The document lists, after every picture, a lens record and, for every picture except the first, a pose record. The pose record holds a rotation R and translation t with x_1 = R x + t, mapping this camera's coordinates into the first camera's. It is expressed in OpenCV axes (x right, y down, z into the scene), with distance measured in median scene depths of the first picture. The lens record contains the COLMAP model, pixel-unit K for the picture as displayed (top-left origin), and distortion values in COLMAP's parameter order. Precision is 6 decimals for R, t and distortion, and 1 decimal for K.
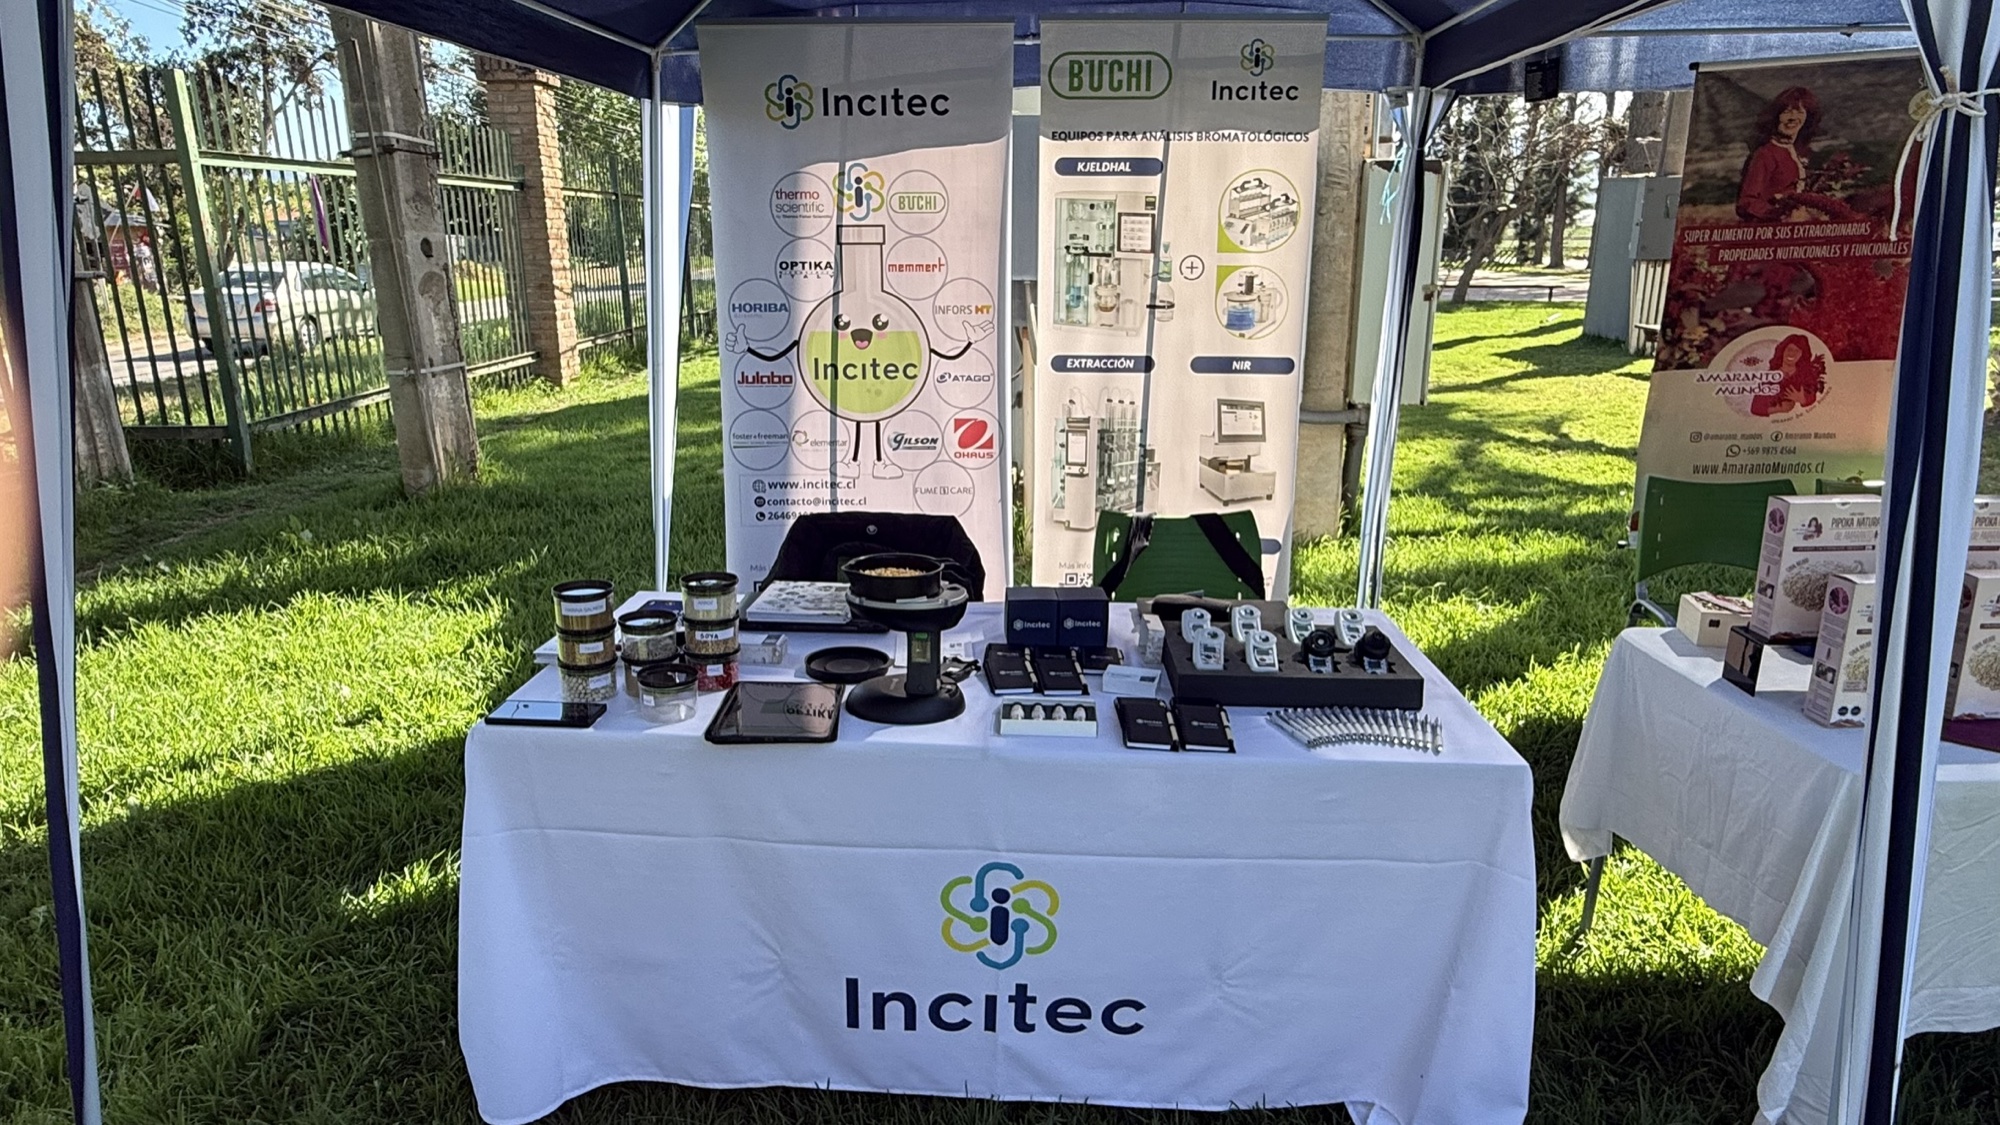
lens RADIAL K [[1220.1, 0, 1007.3], [0, 1220.1, 562.6], [0, 0, 1]] dist [0.002417, -0.007539]
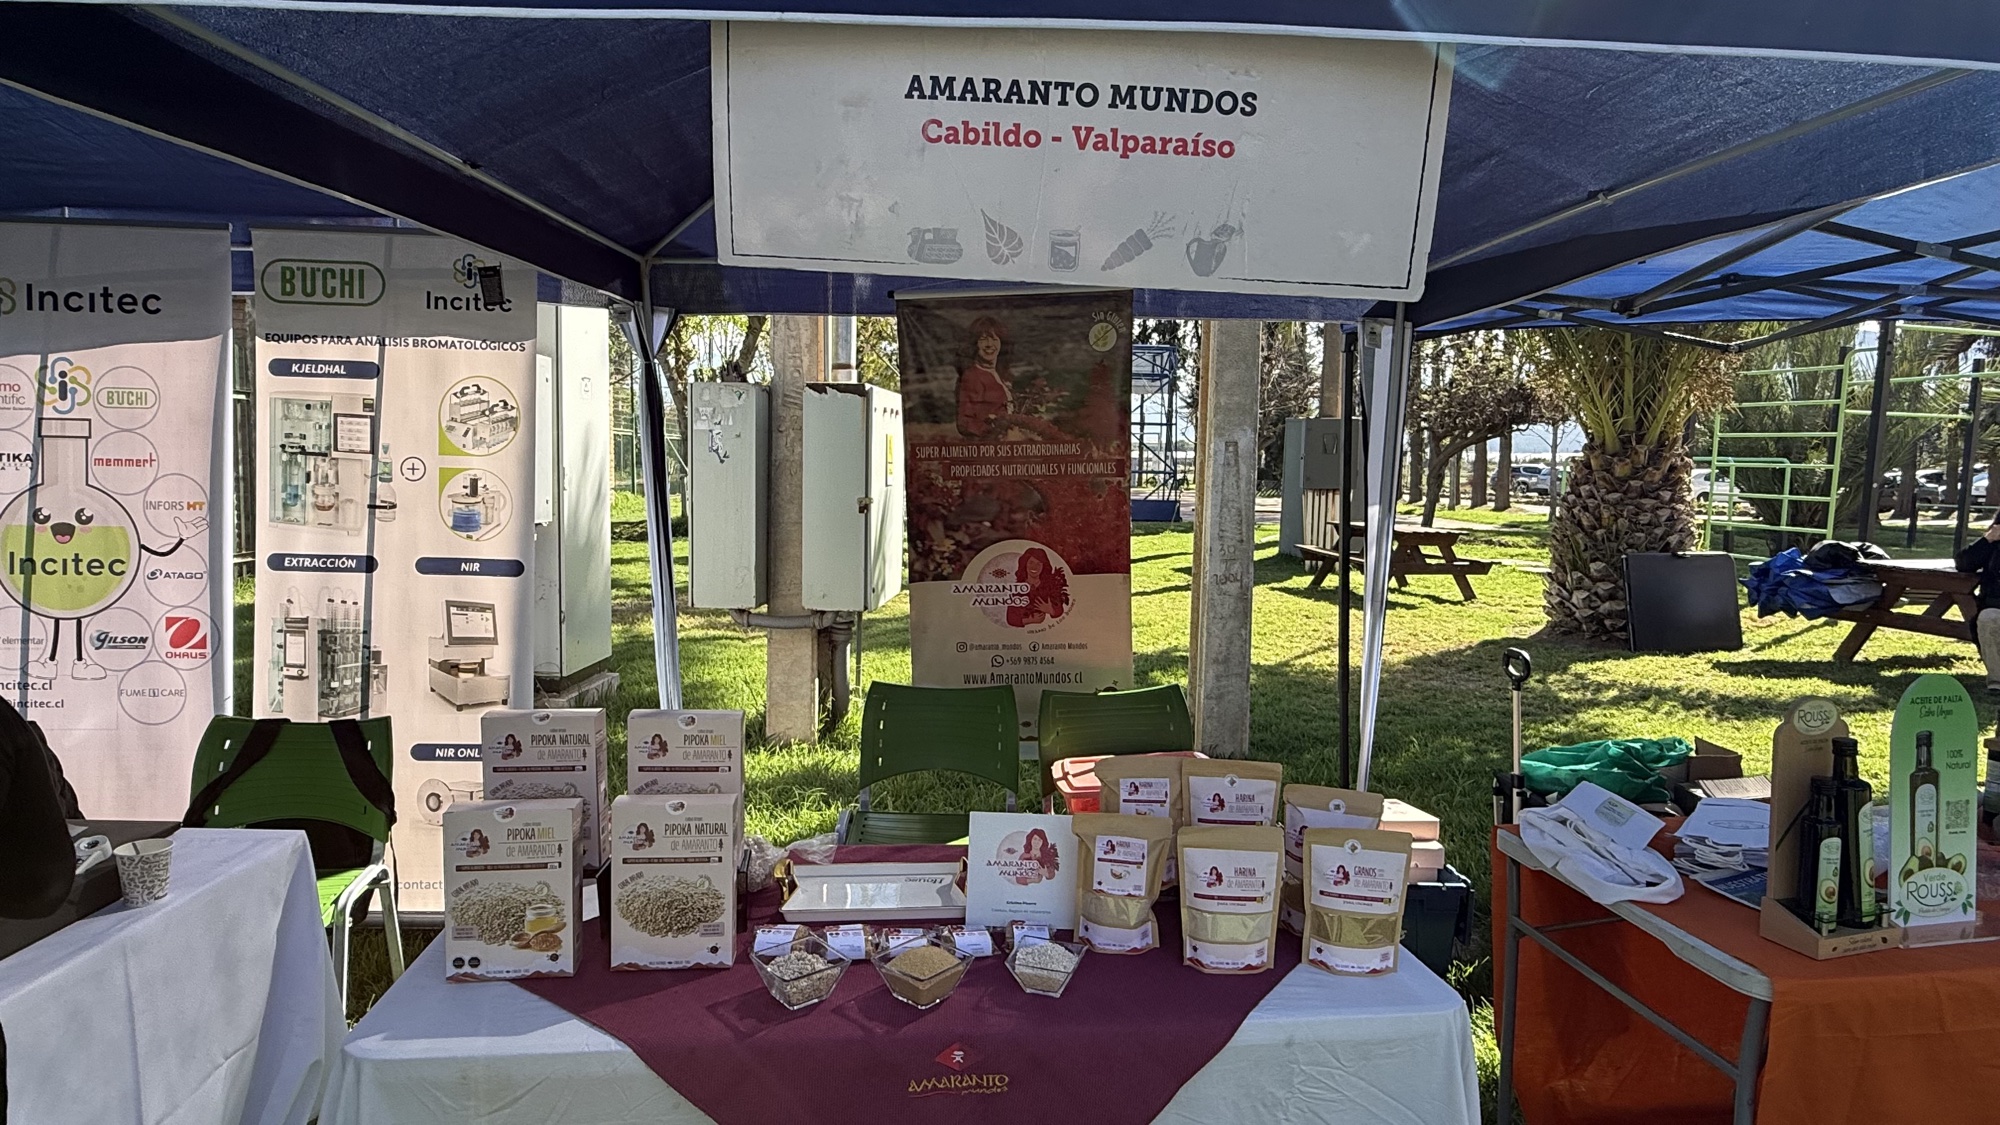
lens RADIAL K [[1127.2, 0, 992.4], [0, 1127.2, 556.3], [0, 0, 1]] dist [-0.013611, 0.001244]
pose [[0.995639, 0.019503, 0.091232, 0.532931], [-0.003174, 0.984420, -0.175804, -0.012733], [-0.093239, 0.174748, 0.980189, 0.072310]]
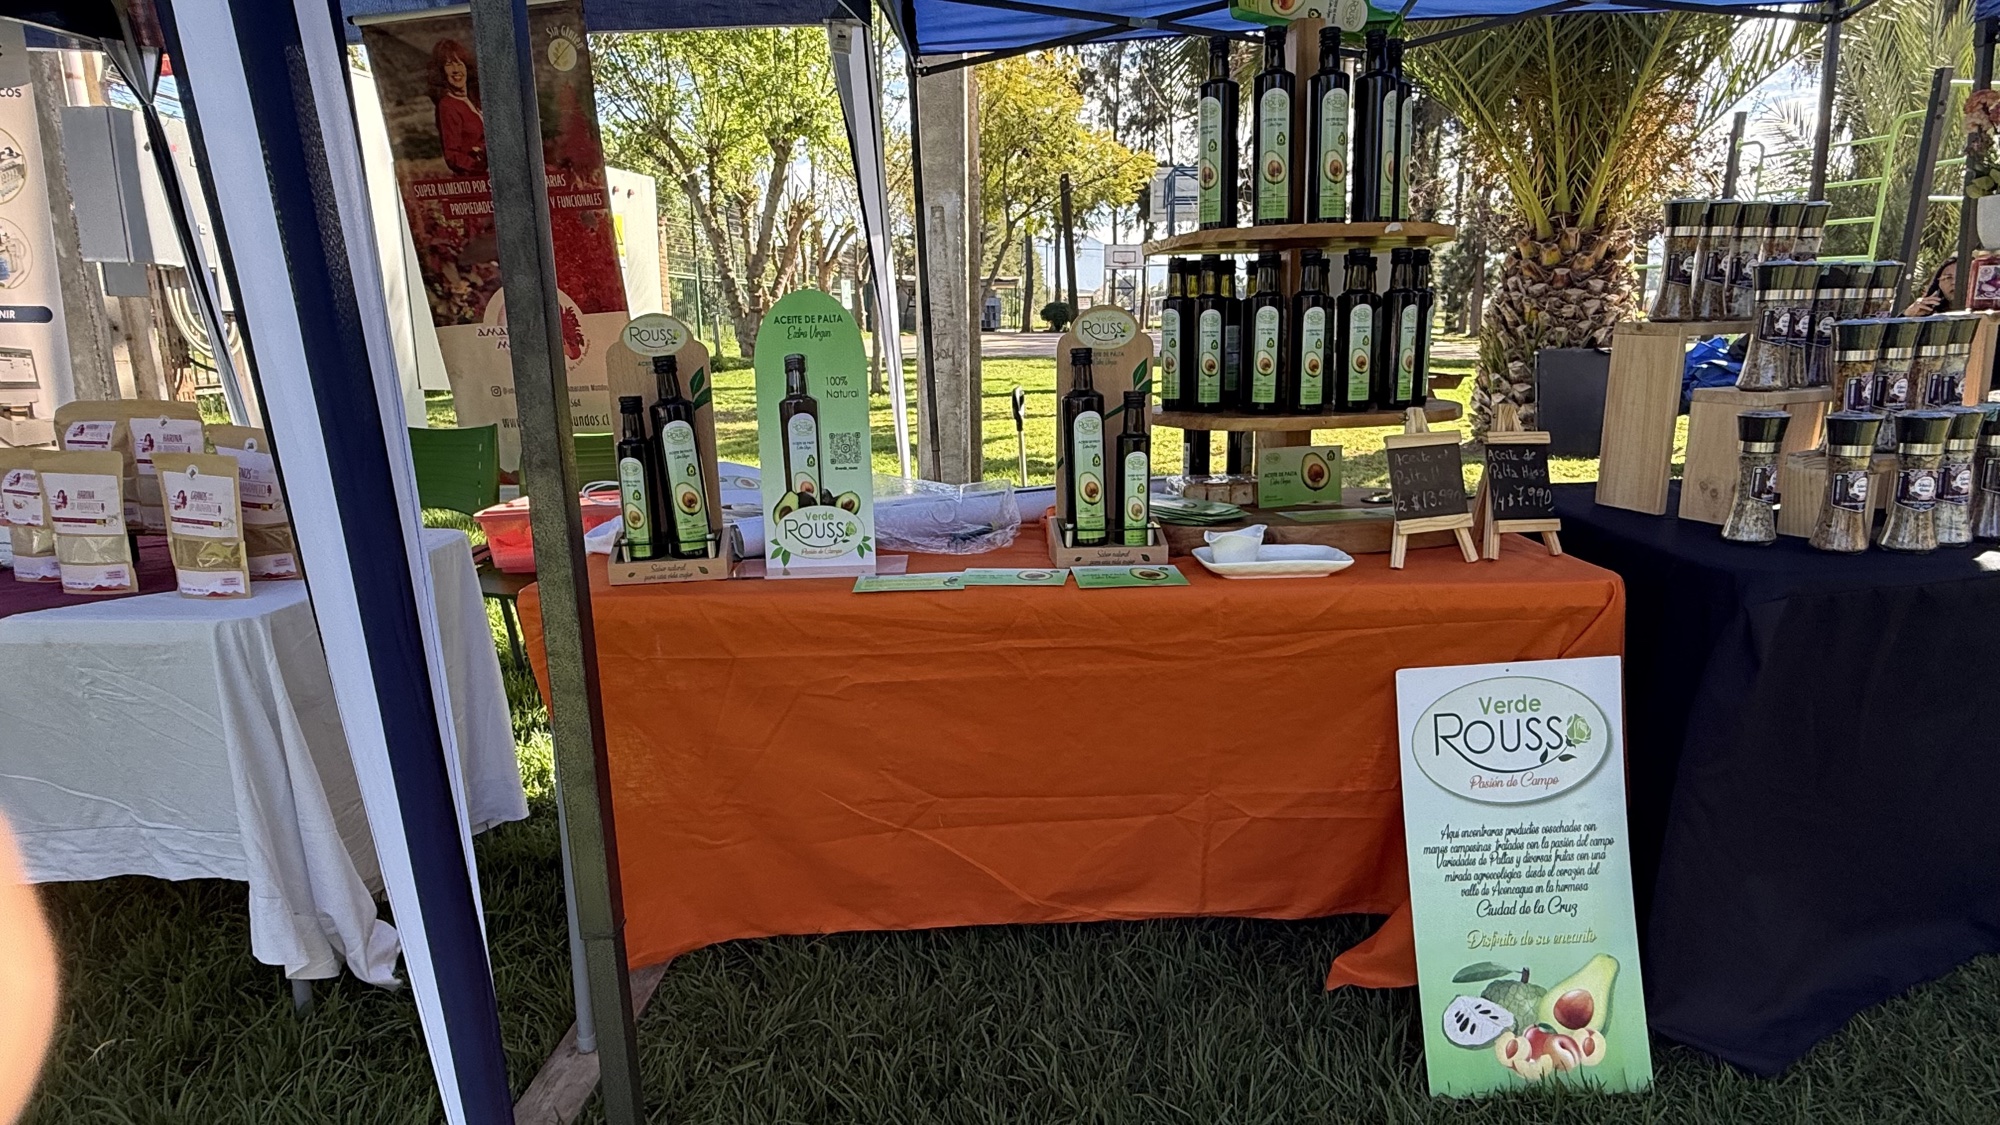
lens RADIAL K [[1127.2, 0, 1002.7], [0, 1127.2, 563.5], [0, 0, 1]] dist [-0.013611, 0.001244]
pose [[0.999583, 0.015136, -0.024604, 1.073796], [-0.016087, 0.999112, -0.038937, 0.073799], [0.023993, 0.039316, 0.998939, 0.083327]]
